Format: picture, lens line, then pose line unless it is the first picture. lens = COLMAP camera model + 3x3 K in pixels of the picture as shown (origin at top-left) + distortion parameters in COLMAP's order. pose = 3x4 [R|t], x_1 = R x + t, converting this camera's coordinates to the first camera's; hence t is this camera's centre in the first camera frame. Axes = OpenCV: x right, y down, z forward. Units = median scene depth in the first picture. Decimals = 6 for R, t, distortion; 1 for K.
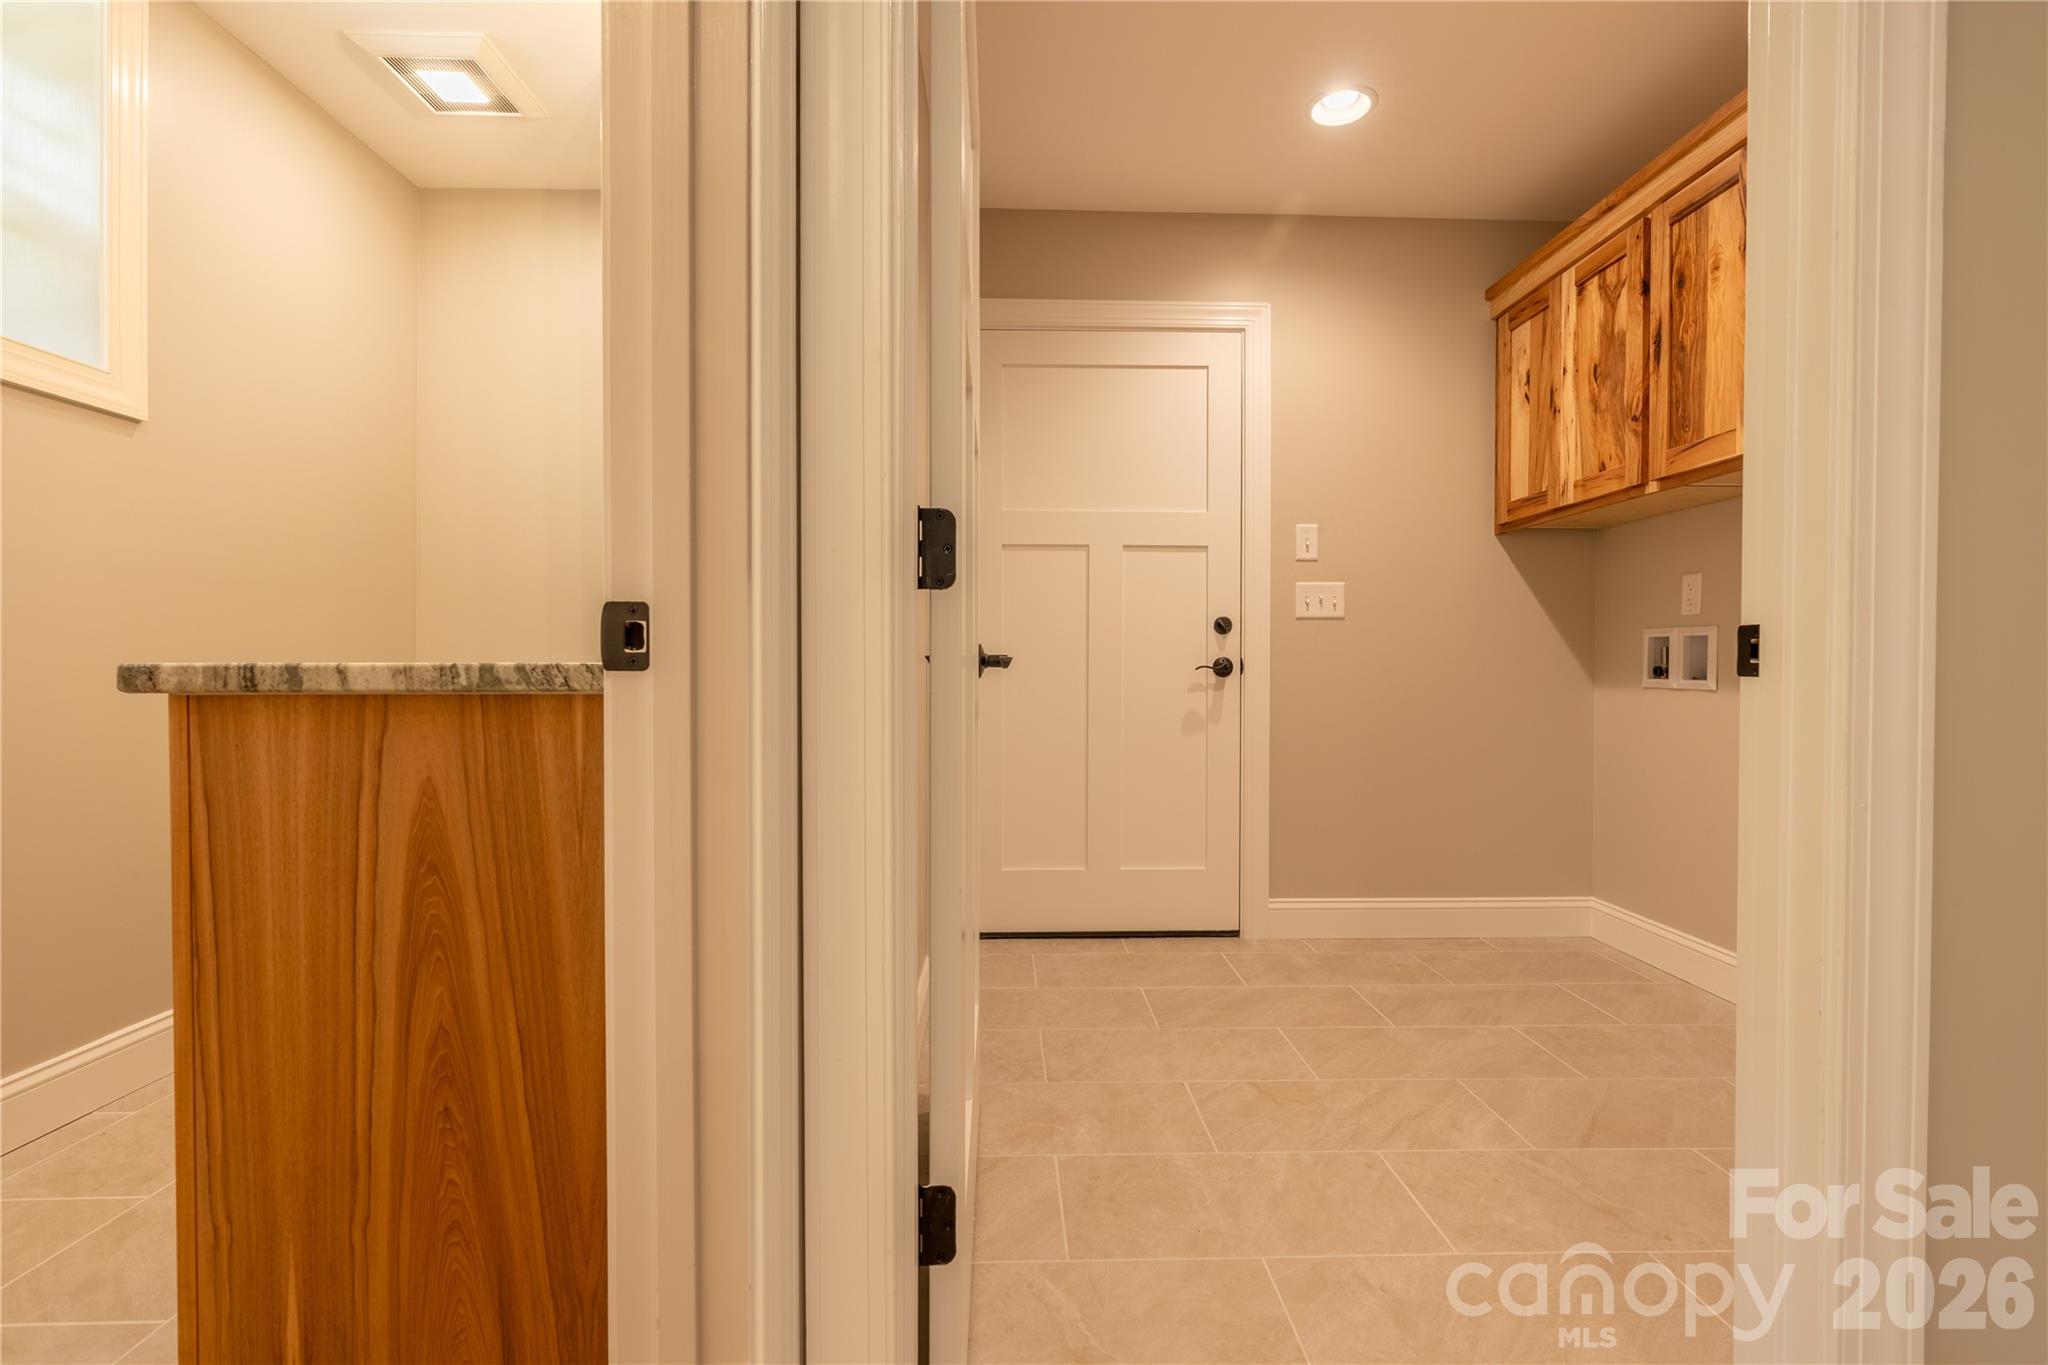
lens RADIAL K [[924.5, 0, 1022.3], [0, 924.5, 678.8], [0, 0, 1]] dist [0.002568, 0.000447]
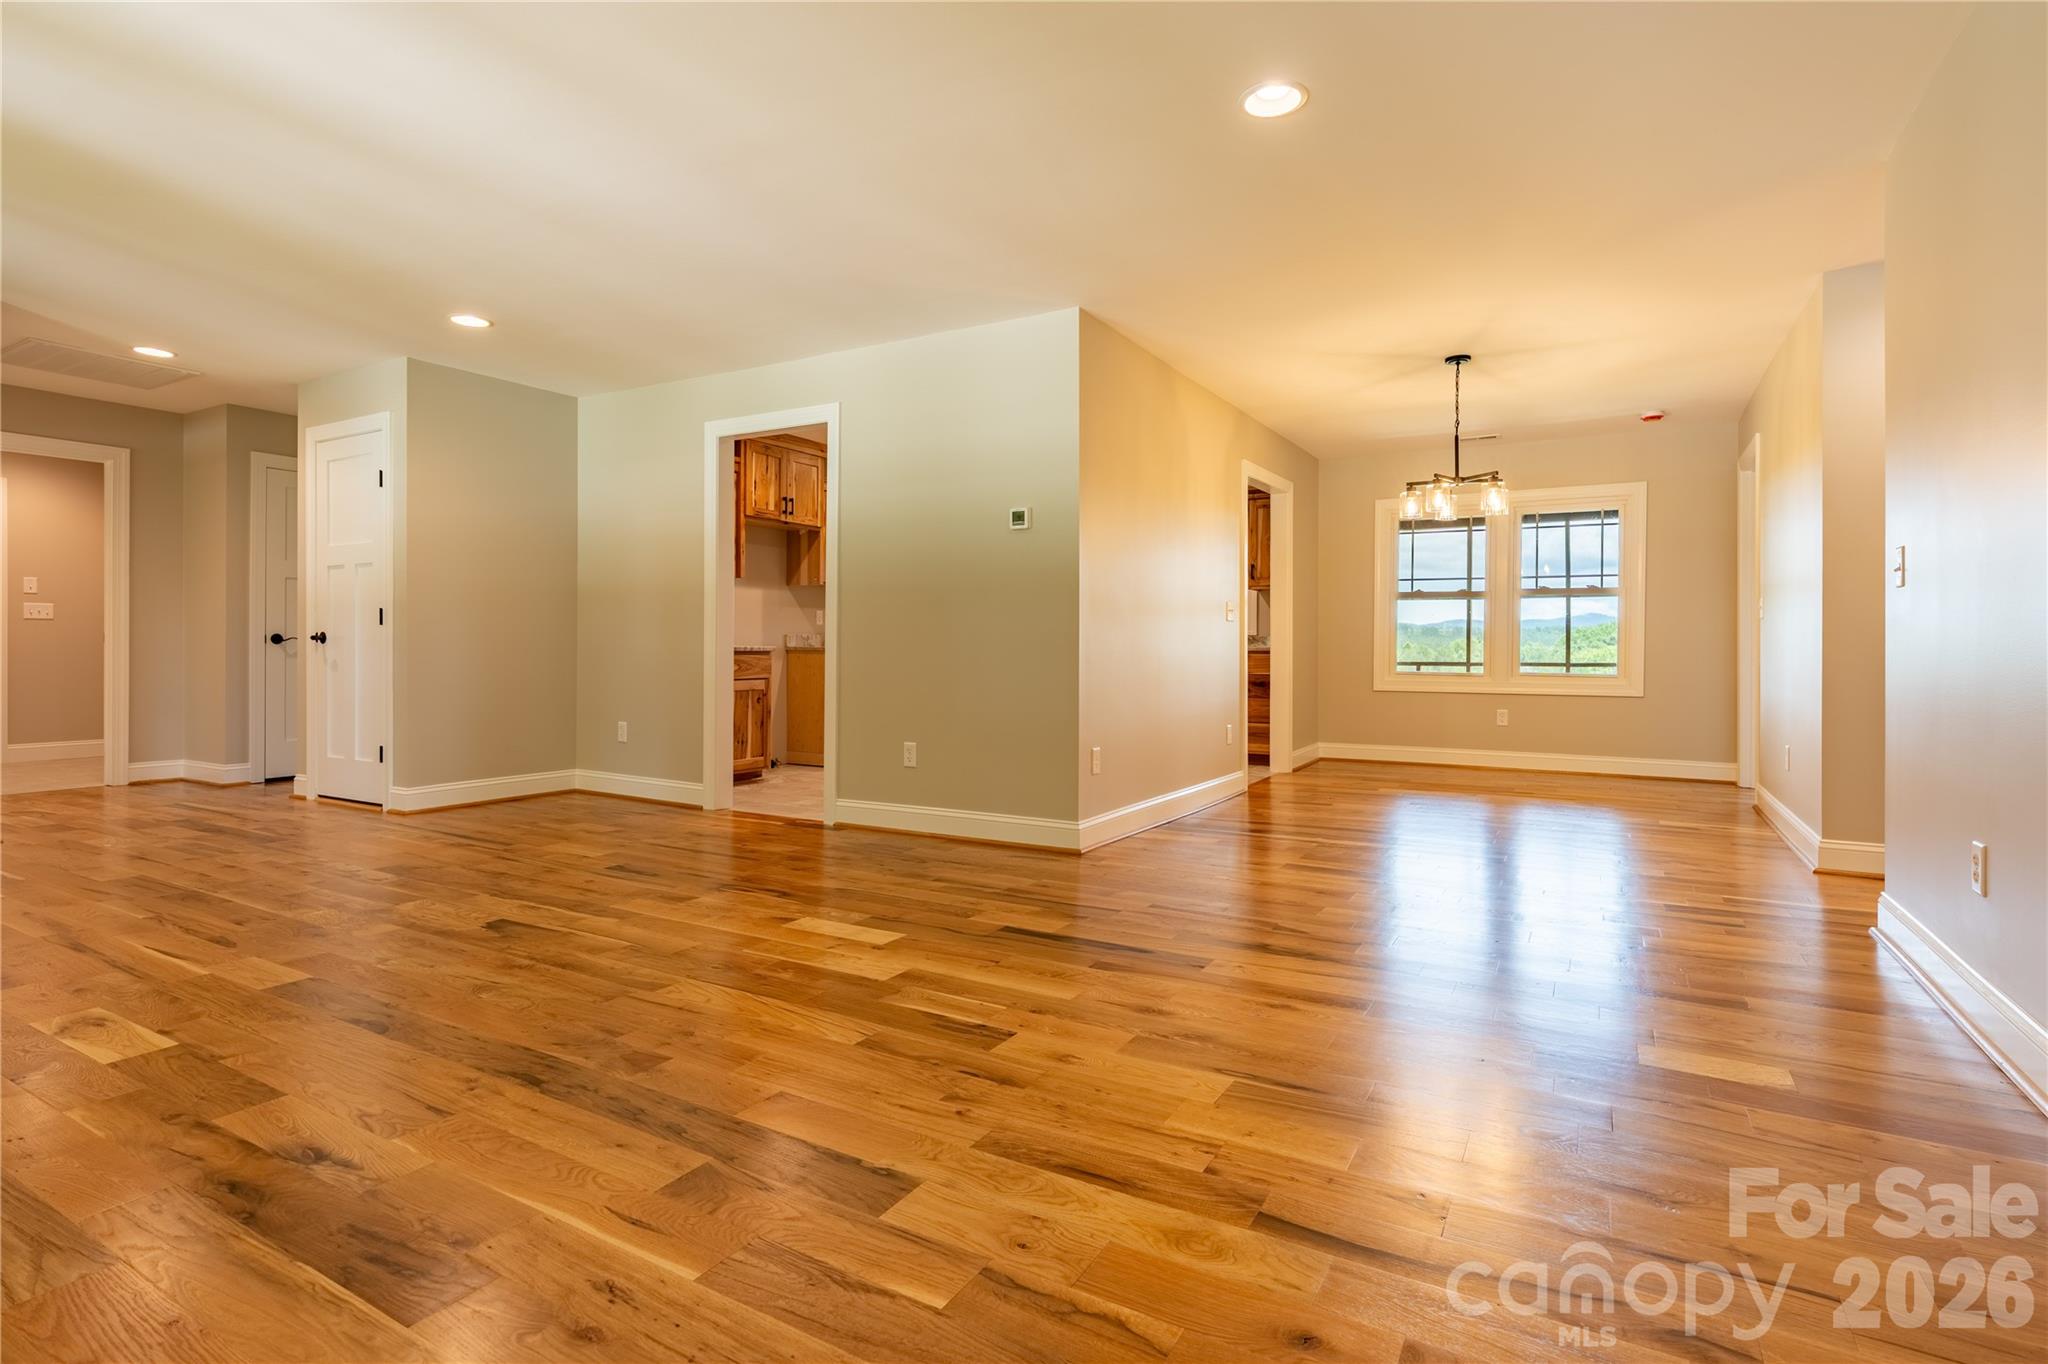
lens RADIAL K [[1005.8, 0, 1032.2], [0, 1005.8, 649.7], [0, 0, 1]] dist [-0.000368, 0.001930]
pose [[0.524140, -0.000689, 0.851632, -0.500289], [0.009676, 0.999940, -0.005146, 0.044794], [-0.851577, 0.010938, 0.524115, -2.353692]]
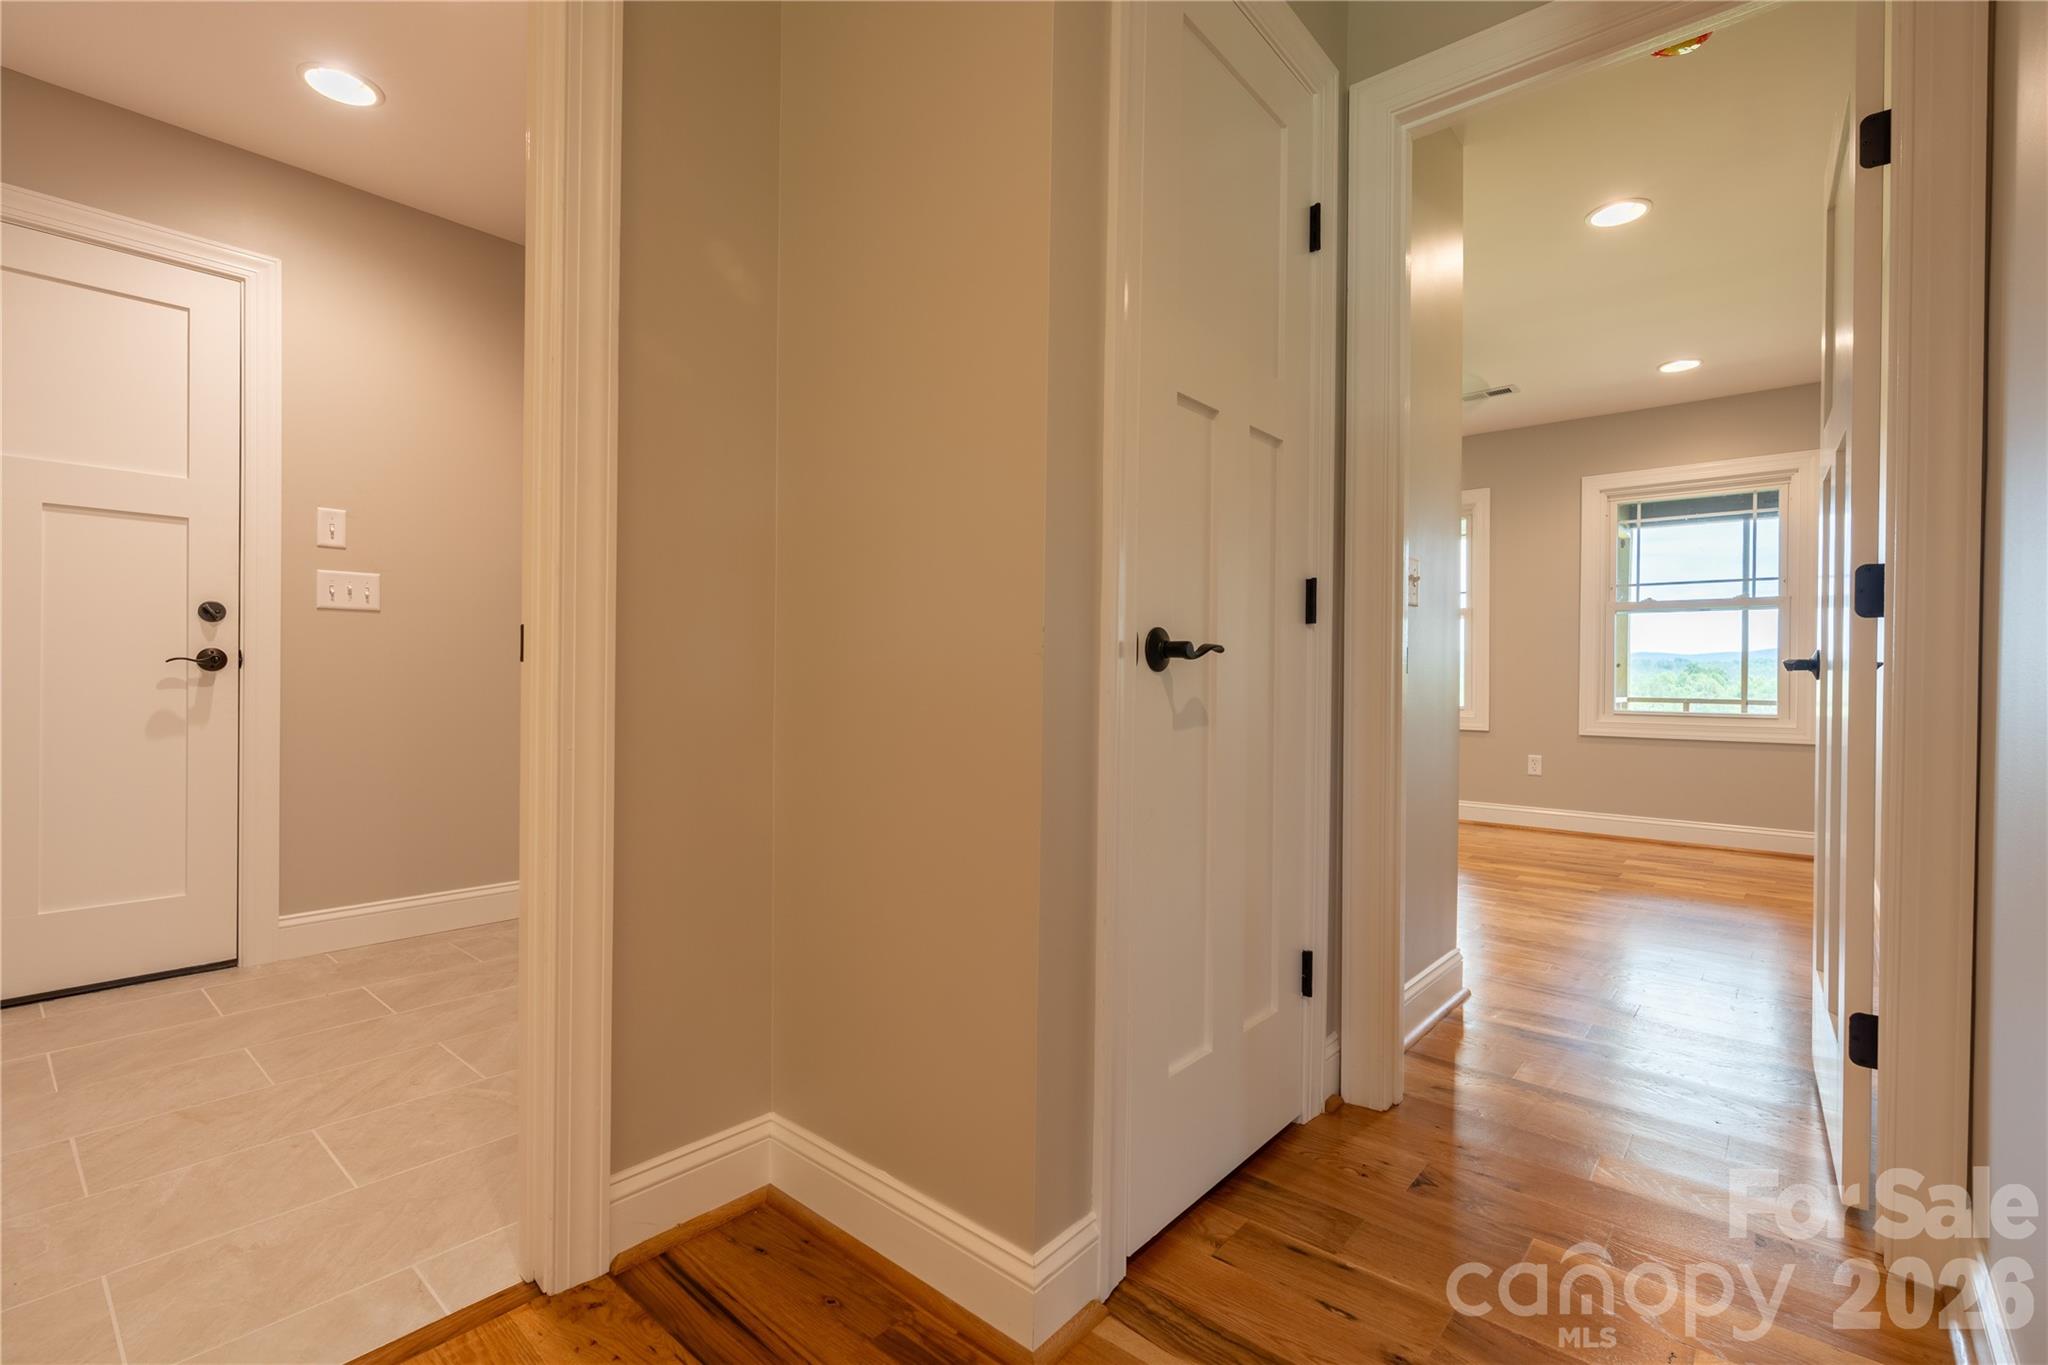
lens RADIAL K [[923.3, 0, 1017.5], [0, 923.3, 676.3], [0, 0, 1]] dist [0.000726, 0.000890]
pose [[0.673867, 0.001668, 0.738851, 0.085498], [0.003808, 0.999976, -0.005731, 0.010986], [-0.738843, 0.006676, 0.673845, -0.145375]]
